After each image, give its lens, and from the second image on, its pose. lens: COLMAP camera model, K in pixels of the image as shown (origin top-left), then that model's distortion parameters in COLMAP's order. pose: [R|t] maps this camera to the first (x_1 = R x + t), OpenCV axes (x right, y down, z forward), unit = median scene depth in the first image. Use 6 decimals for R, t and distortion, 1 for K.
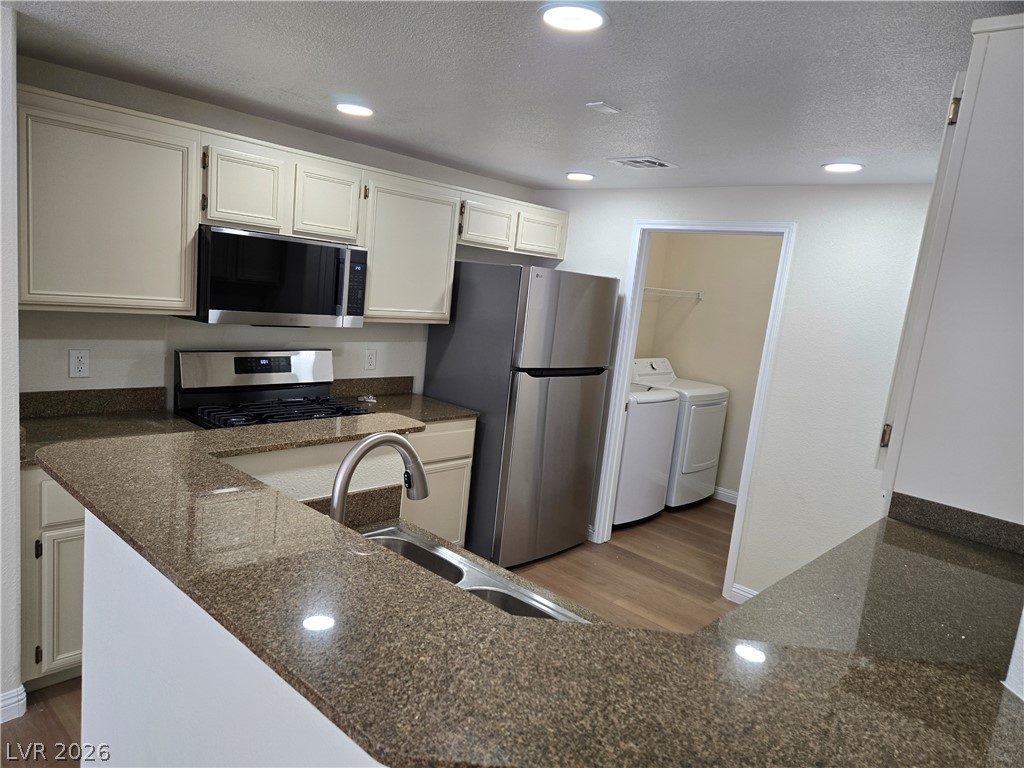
lens RADIAL K [[677.7, 0, 521.7], [0, 677.7, 394.1], [0, 0, 1]] dist [0.085079, -0.077045]
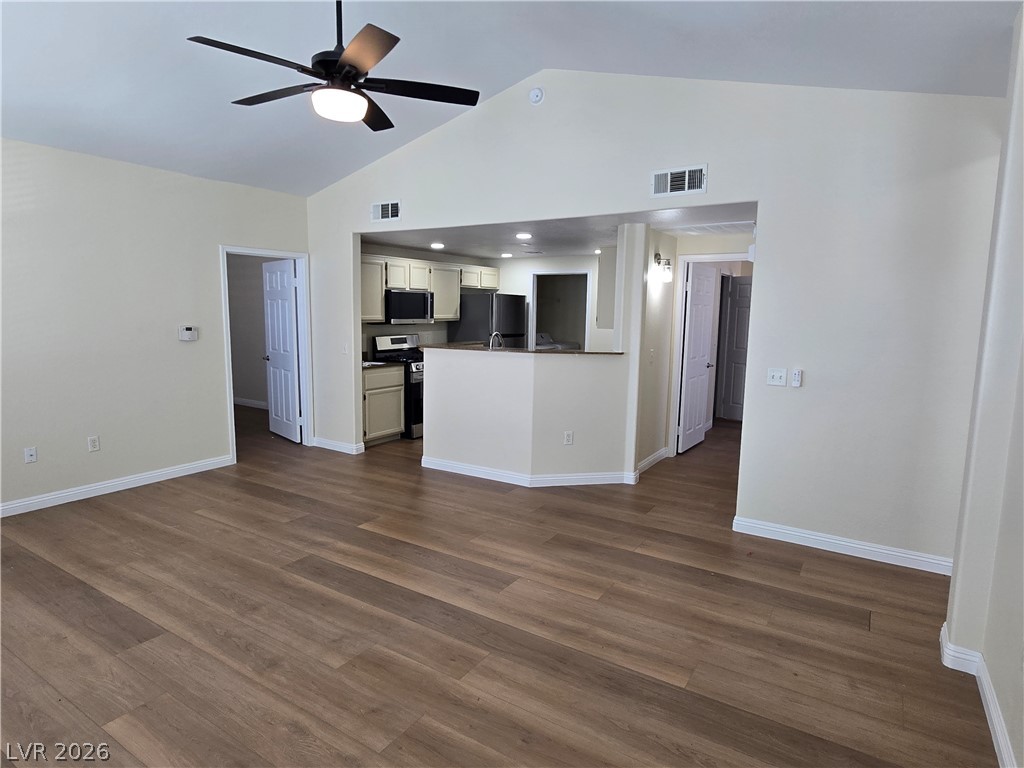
lens RADIAL K [[581.6, 0, 512.0], [0, 581.6, 384.0], [0, 0, 1]] dist [-0.001359, -0.000023]
pose [[0.980741, -0.111823, 0.160133, -0.301928], [0.115942, 0.993117, -0.016588, 0.186802], [-0.157176, 0.034835, 0.986956, -1.114260]]
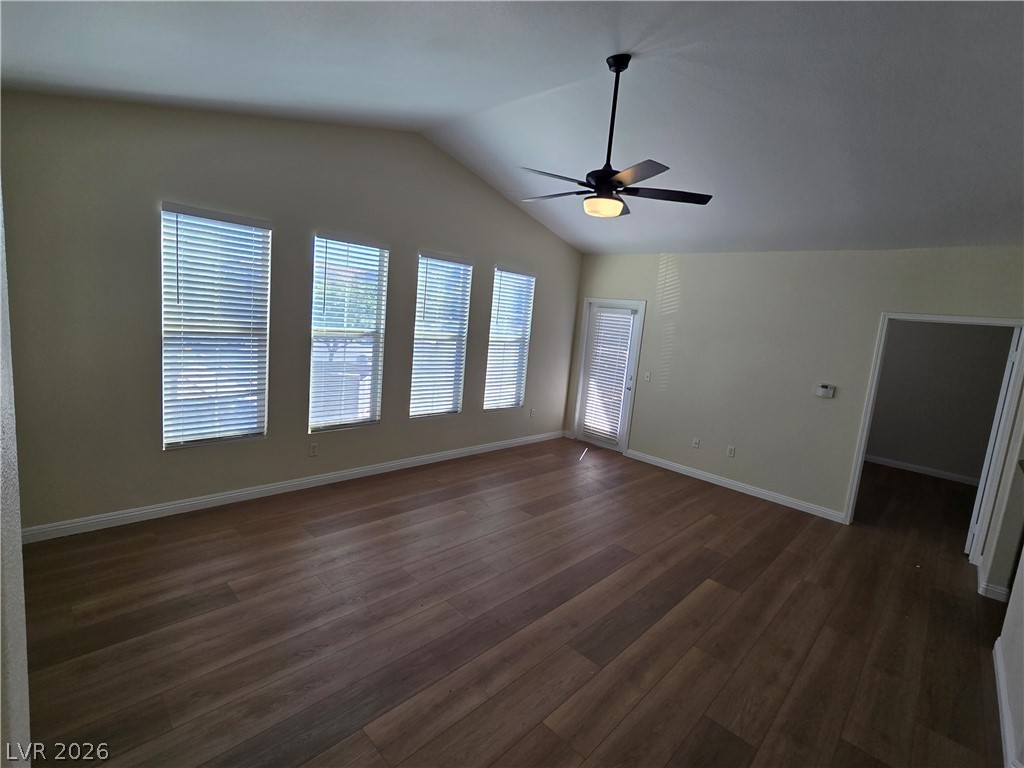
lens RADIAL K [[470.5, 0, 515.5], [0, 470.5, 374.2], [0, 0, 1]] dist [-0.000066, 0.000231]
pose [[-0.013430, 0.023029, -0.999645, 0.487656], [-0.255147, 0.966561, 0.025694, 0.089003], [0.966809, 0.255401, -0.007105, -0.410856]]
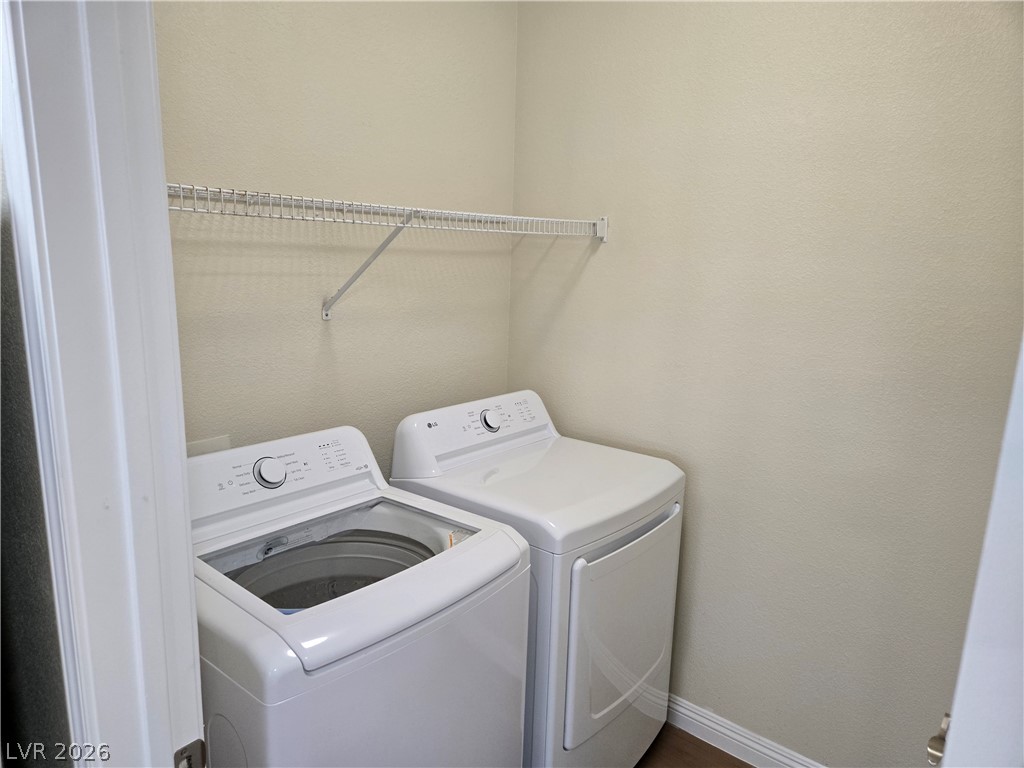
lens RADIAL K [[677.7, 0, 521.7], [0, 677.7, 394.1], [0, 0, 1]] dist [0.085079, -0.077045]
pose [[0.996292, -0.078301, 0.035646, 0.309906], [0.076442, 0.995778, 0.050828, -0.115808], [-0.039476, -0.047915, 0.998071, 0.956899]]
